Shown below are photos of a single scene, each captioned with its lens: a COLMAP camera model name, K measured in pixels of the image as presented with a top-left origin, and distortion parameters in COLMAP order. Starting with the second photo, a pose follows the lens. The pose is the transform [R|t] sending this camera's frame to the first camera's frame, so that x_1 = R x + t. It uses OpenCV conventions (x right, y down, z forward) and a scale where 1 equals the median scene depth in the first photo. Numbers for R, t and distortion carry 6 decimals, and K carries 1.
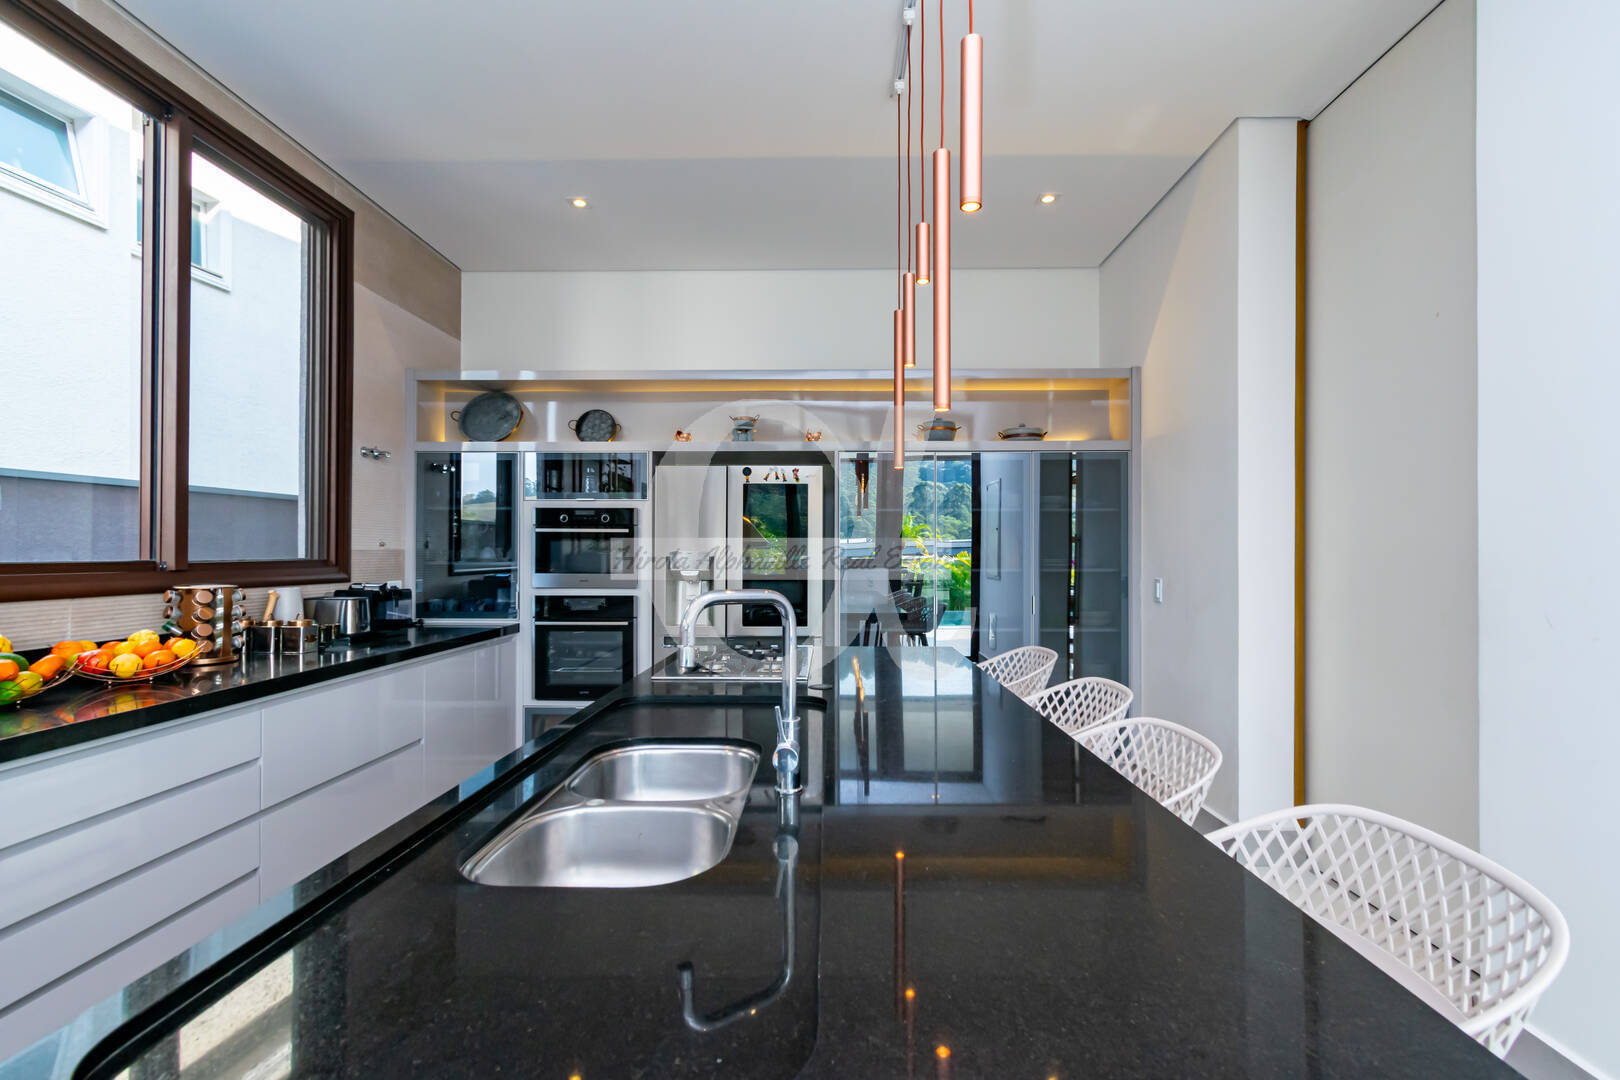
lens RADIAL K [[719.7, 0, 820.5], [0, 719.7, 546.8], [0, 0, 1]] dist [0.000162, -0.000277]
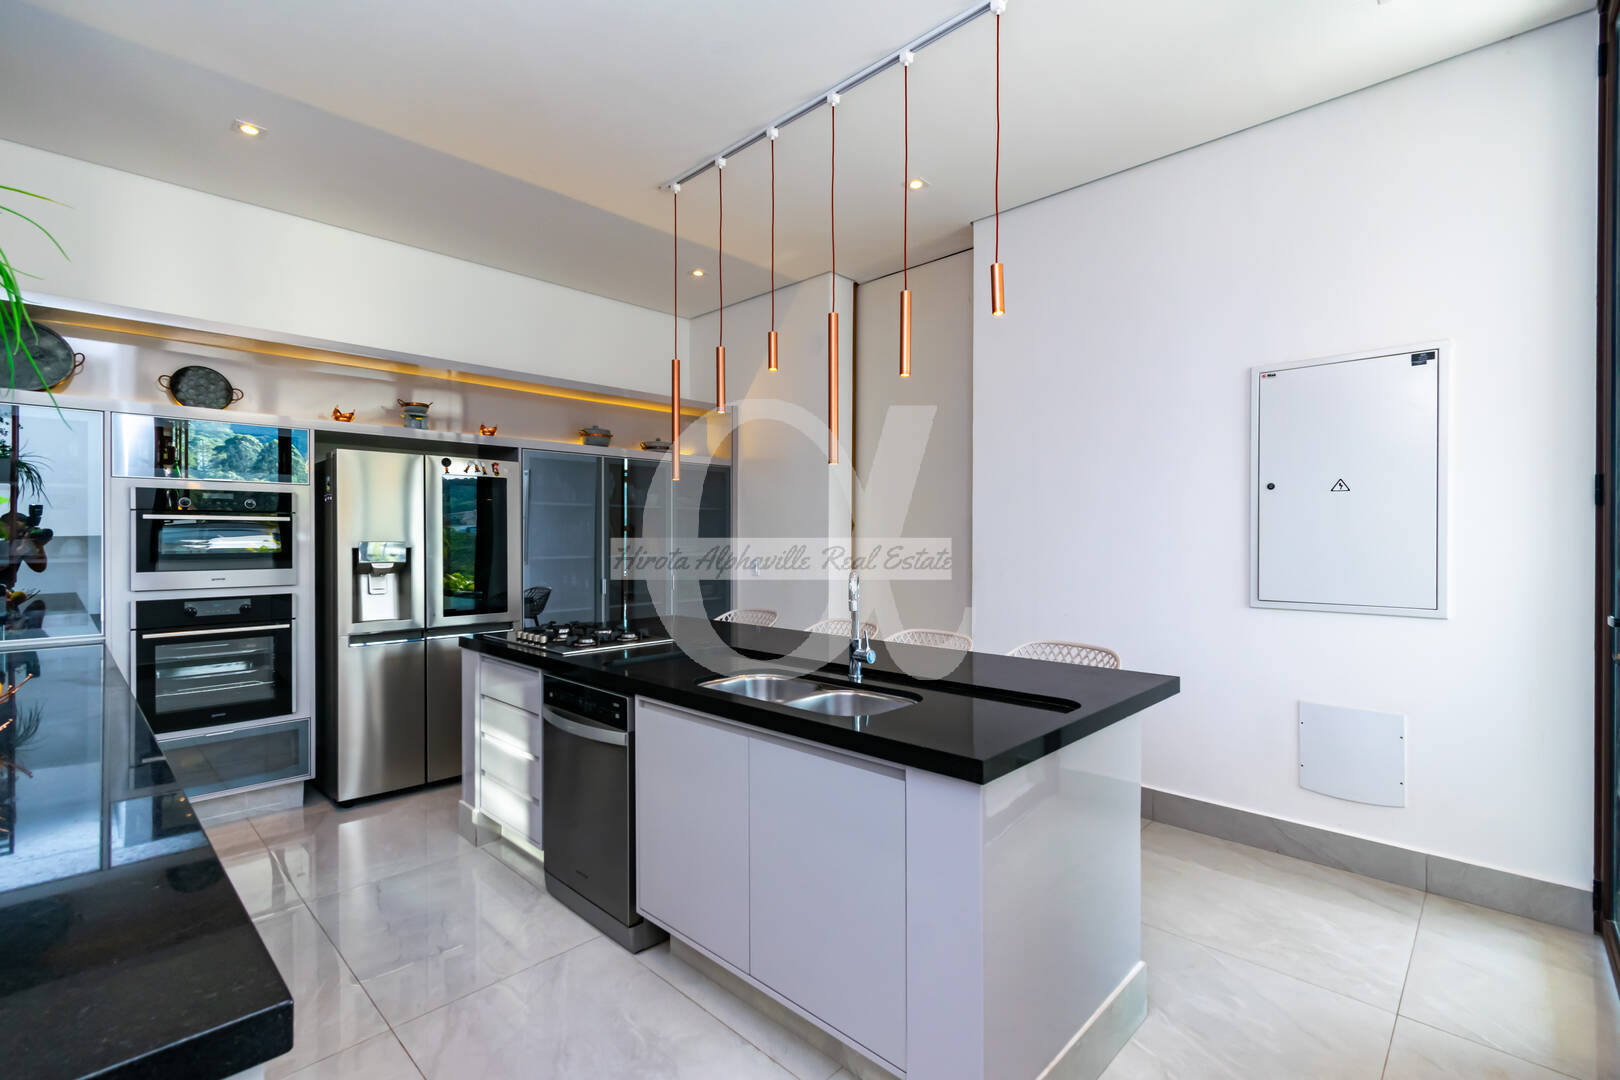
lens RADIAL K [[735.9, 0, 821.7], [0, 735.9, 541.4], [0, 0, 1]] dist [-0.002062, -0.000466]
pose [[0.676795, -0.005501, 0.736151, -0.484791], [-0.006450, 0.999889, 0.013402, -0.011452], [-0.736143, -0.013819, 0.676685, -0.074998]]
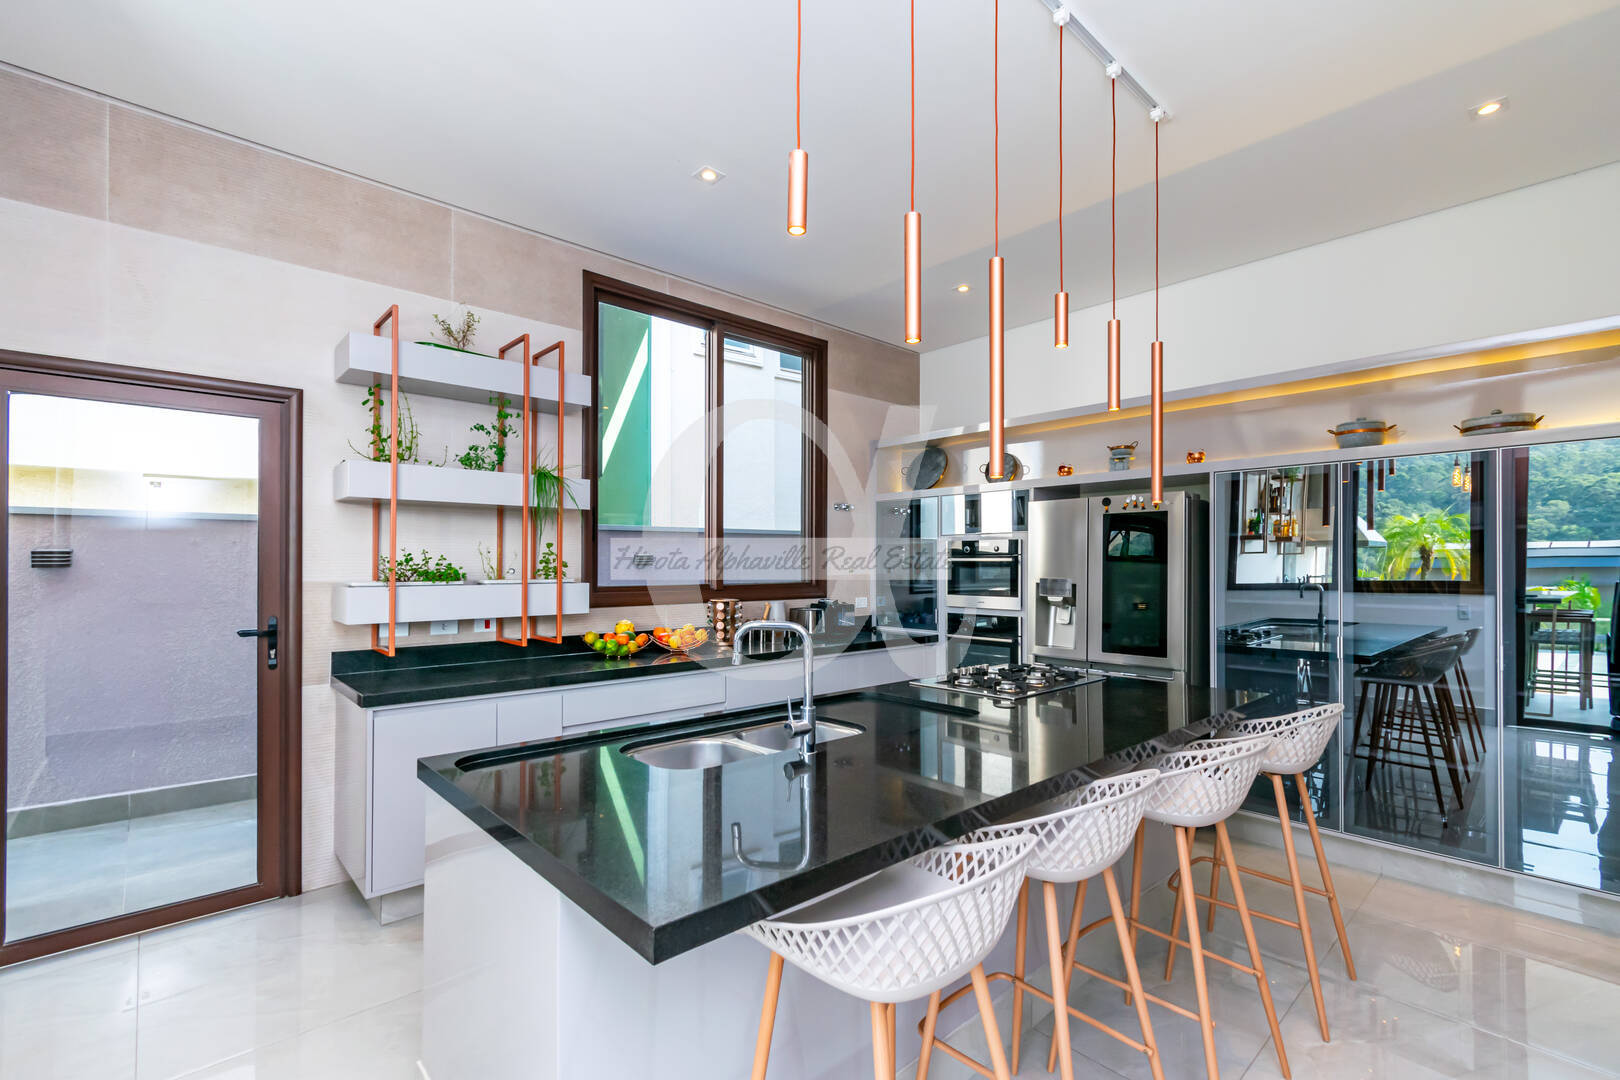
lens RADIAL K [[725.4, 0, 815.0], [0, 725.4, 556.8], [0, 0, 1]] dist [0.000158, 0.000328]
pose [[0.687514, -0.009507, -0.726109, 0.351780], [0.008510, 0.999951, -0.005034, -0.023721], [0.726121, -0.002718, 0.687562, -0.015709]]
